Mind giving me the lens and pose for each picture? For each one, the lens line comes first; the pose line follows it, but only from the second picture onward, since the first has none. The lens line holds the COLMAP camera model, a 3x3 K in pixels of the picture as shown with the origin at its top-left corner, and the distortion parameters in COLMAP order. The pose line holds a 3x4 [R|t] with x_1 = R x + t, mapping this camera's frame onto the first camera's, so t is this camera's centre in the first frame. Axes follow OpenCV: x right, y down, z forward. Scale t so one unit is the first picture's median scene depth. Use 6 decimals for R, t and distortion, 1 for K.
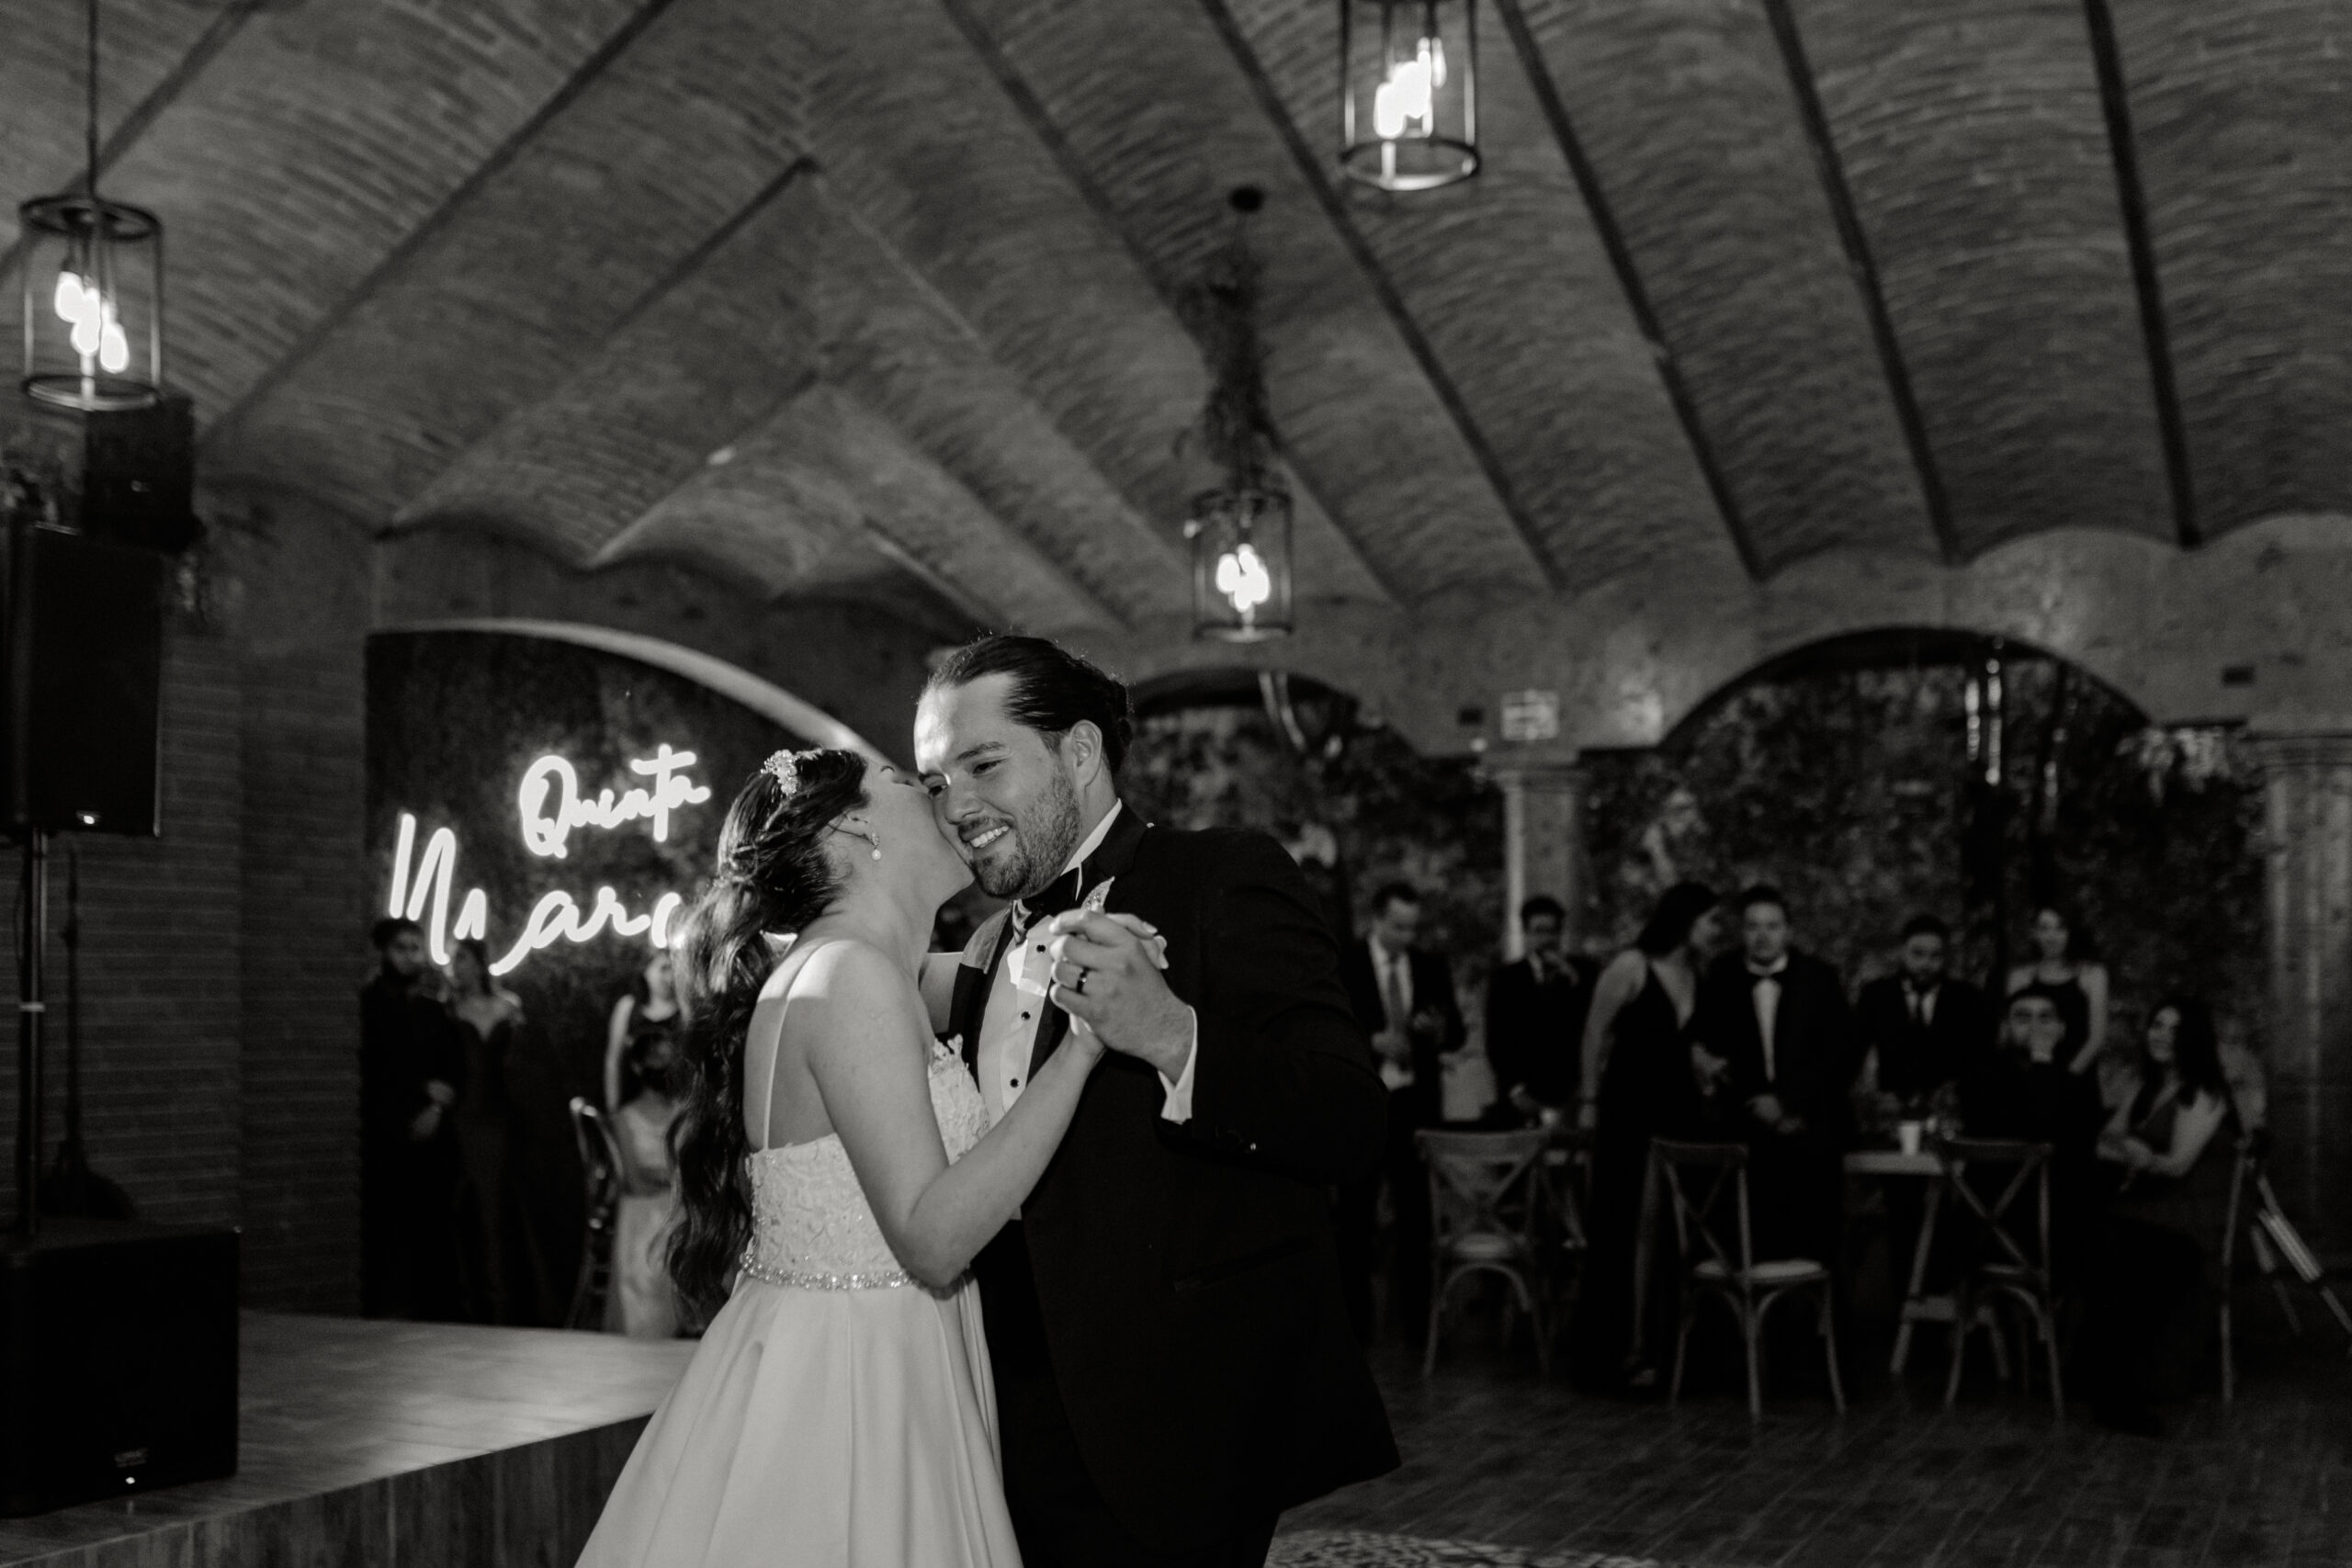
lens RADIAL K [[2527.7, 0, 1237.0], [0, 2527.7, 1020.5], [0, 0, 1]] dist [-0.008999, 0.000000]
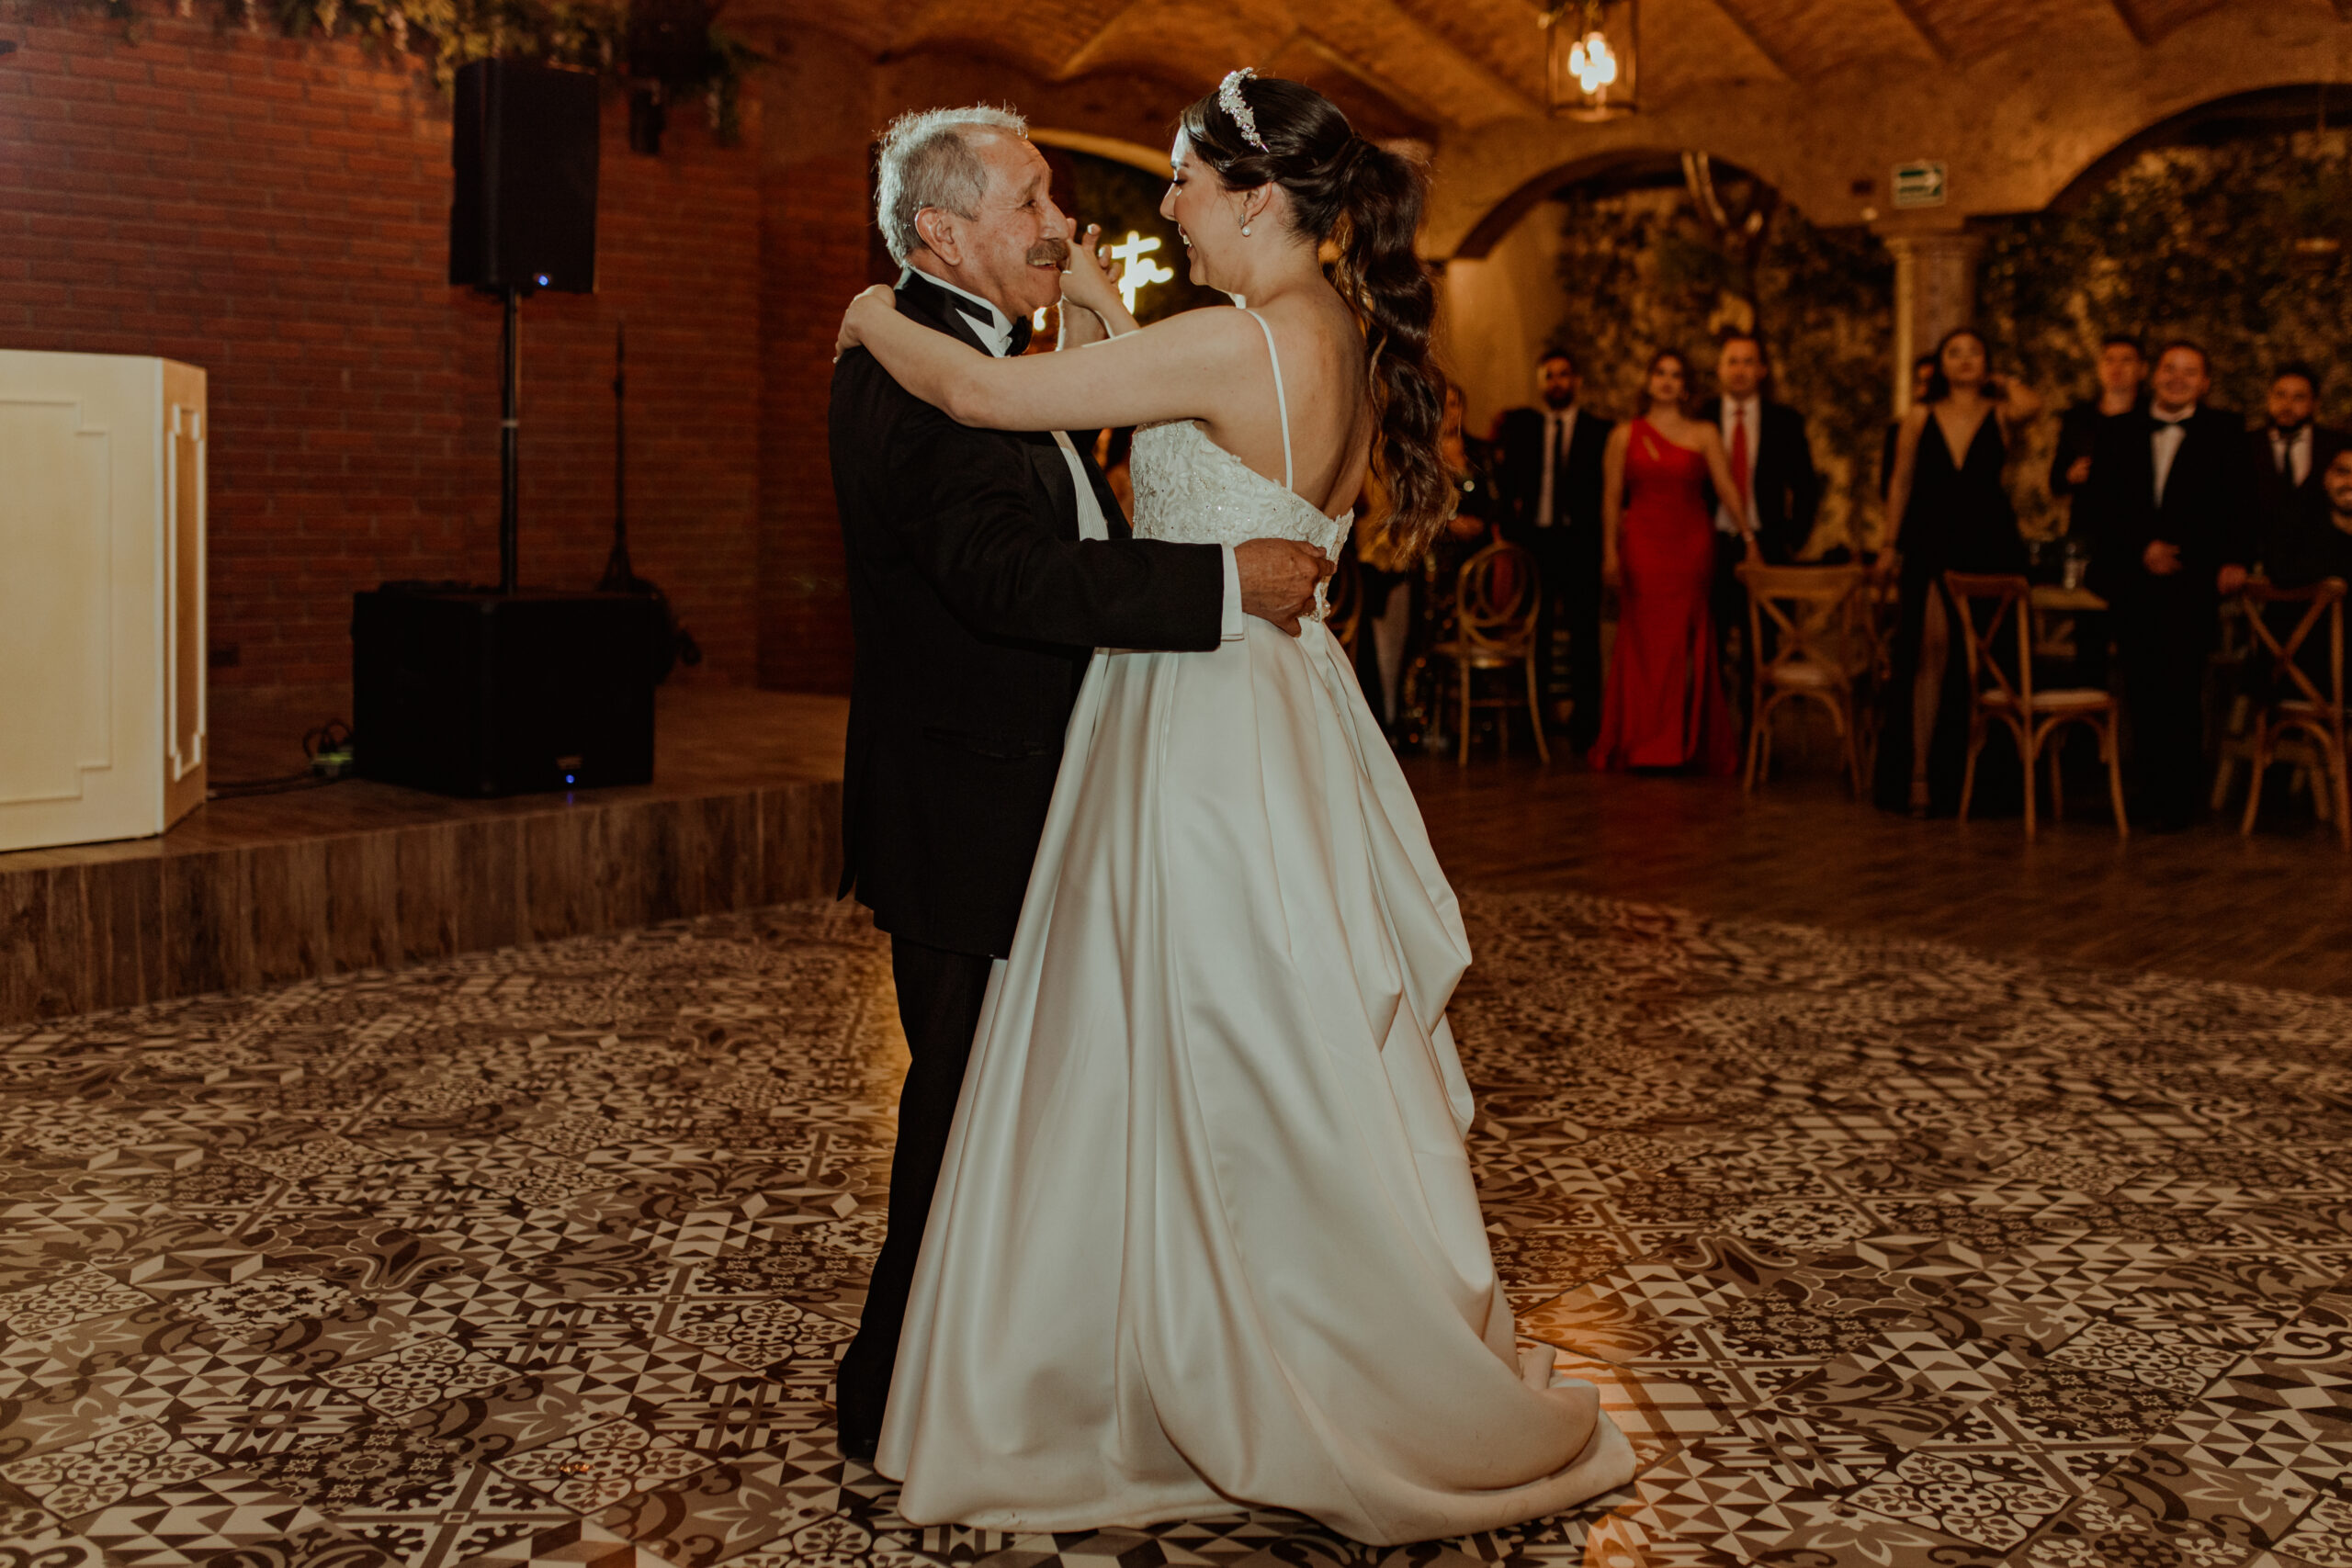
lens RADIAL K [[2362.0, 0, 1099.6], [0, 2362.0, 592.2], [0, 0, 1]] dist [-0.000920, 0.000000]
pose [[0.954586, 0.021756, -0.297141, 0.093814], [-0.010661, 0.999186, 0.038909, 0.015427], [0.297745, -0.033974, 0.954041, -0.048431]]
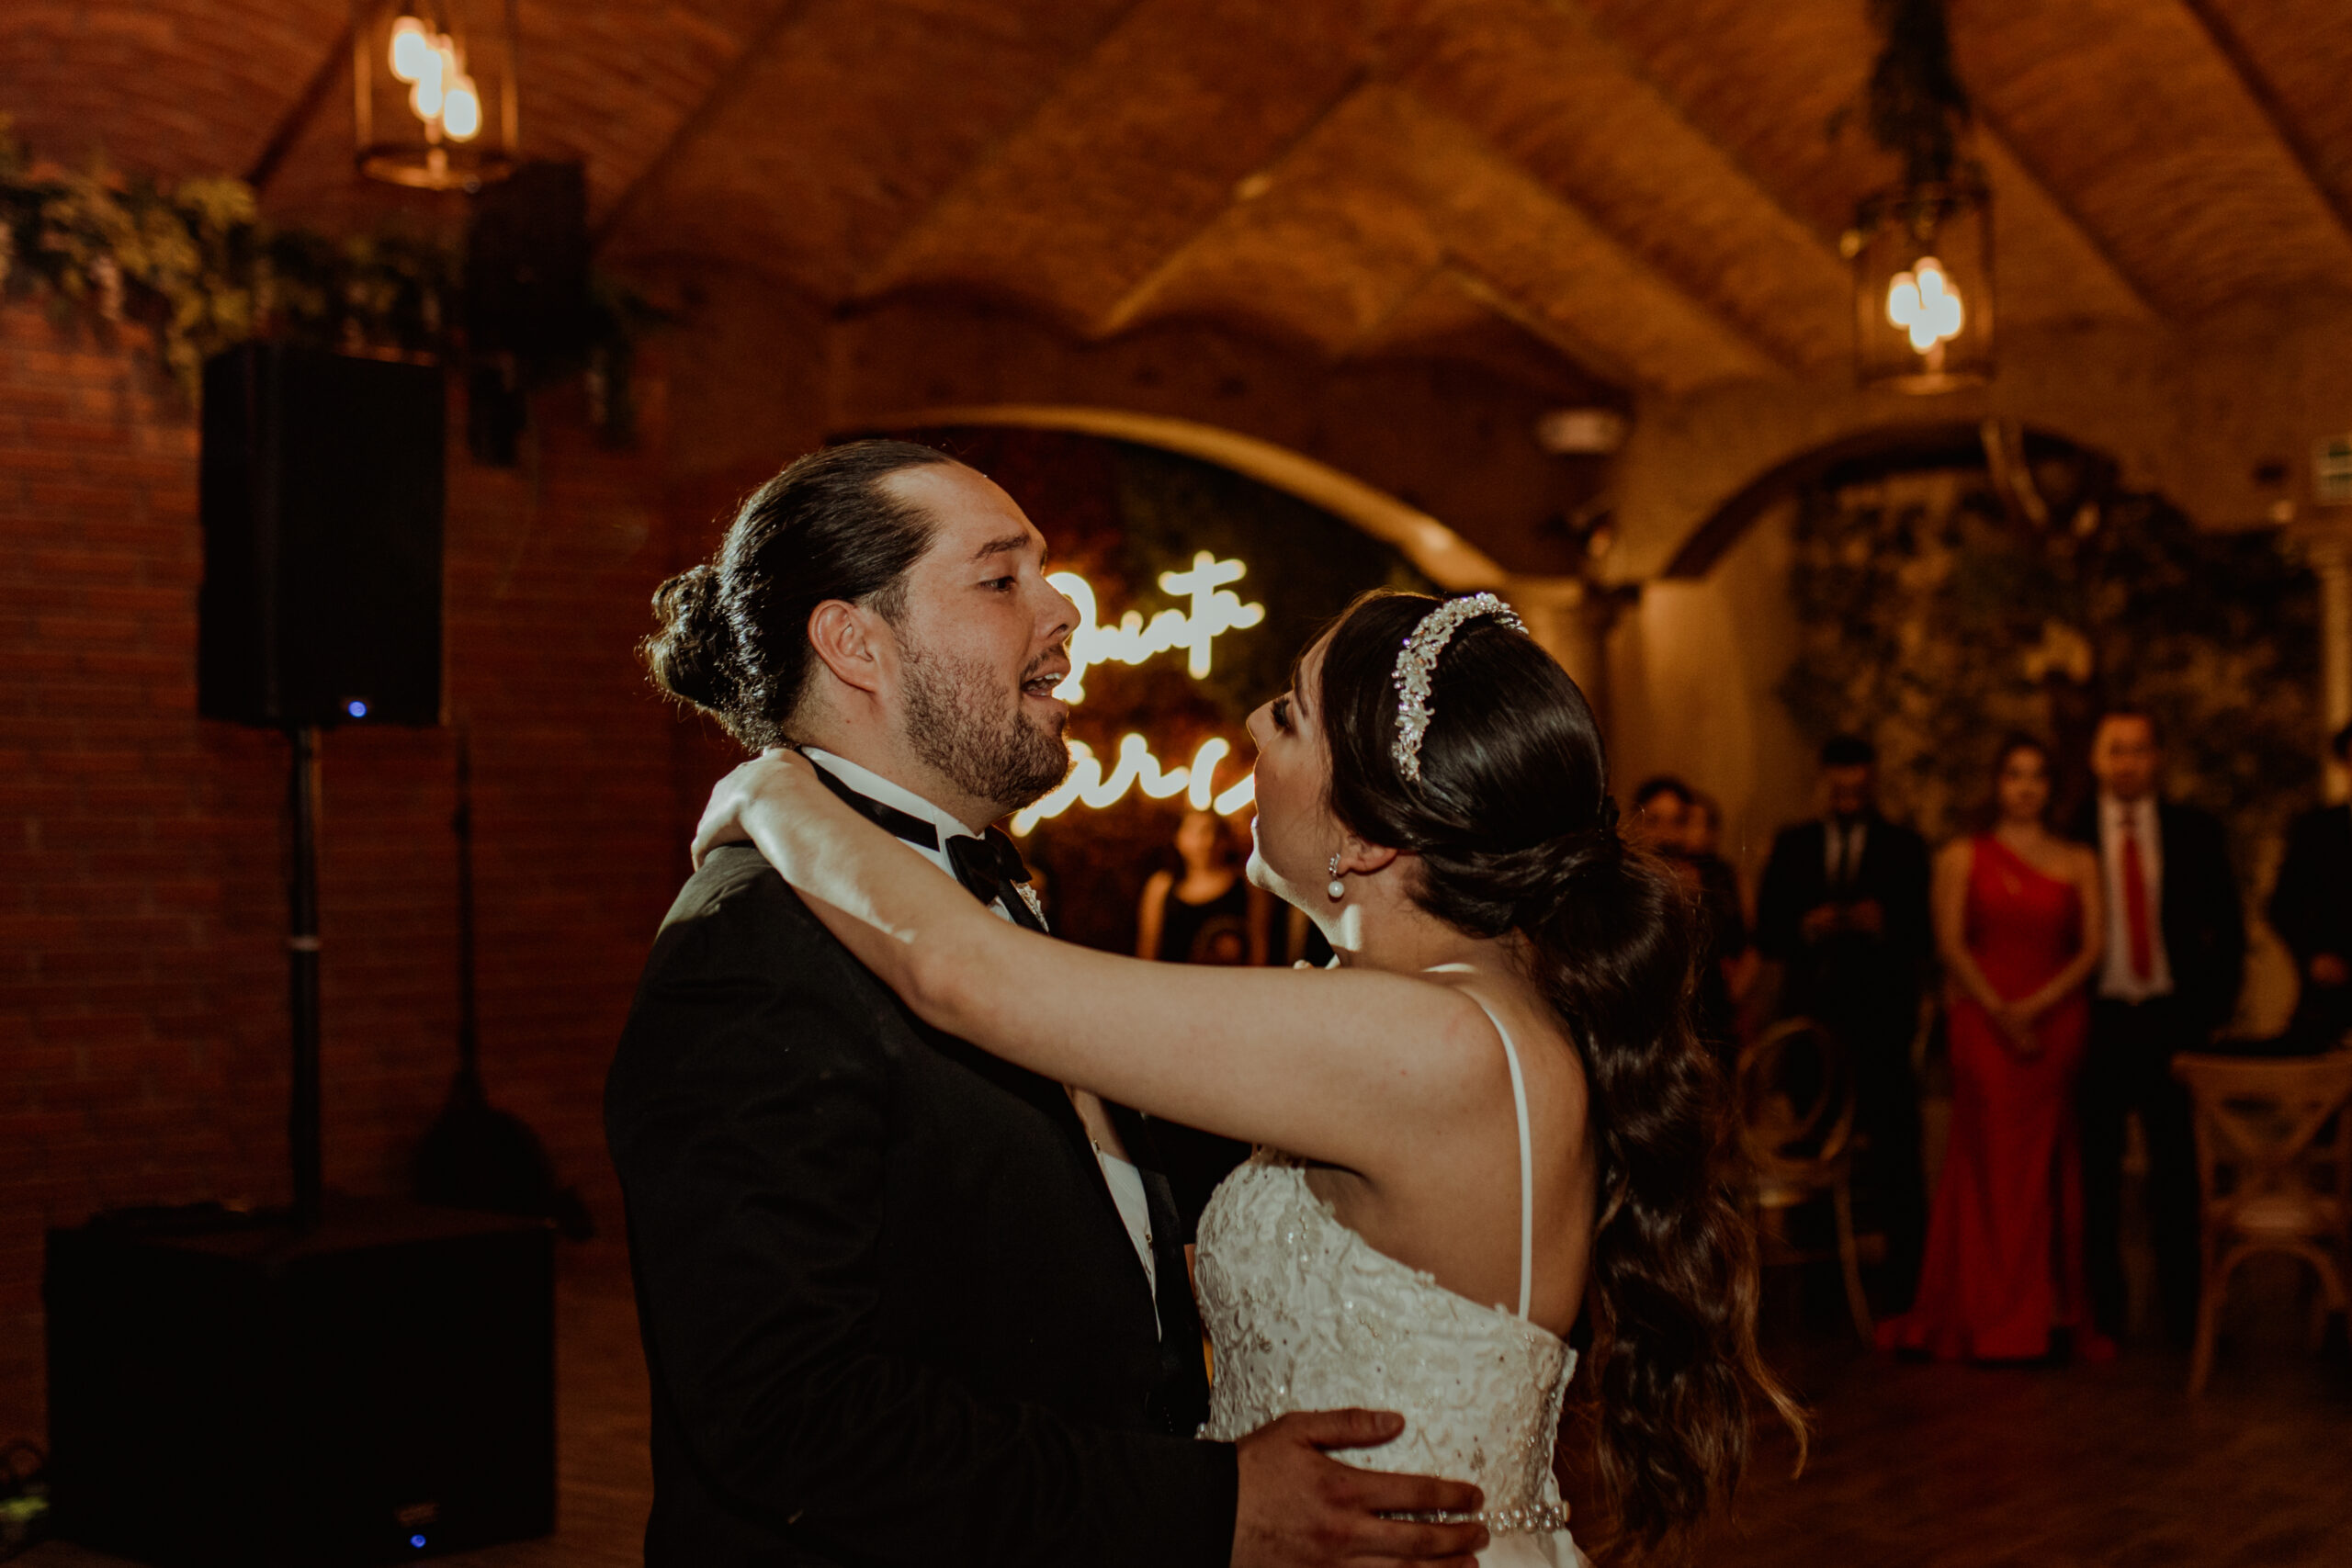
lens RADIAL K [[3120.3, 0, 1220.2], [0, 3120.3, 898.2], [0, 0, 1]] dist [-0.007102, 0.000000]
pose [[0.968079, -0.011148, -0.250398, 0.025331], [0.014275, 0.999841, 0.010676, -0.012859], [0.250239, -0.013910, 0.968084, 0.056531]]
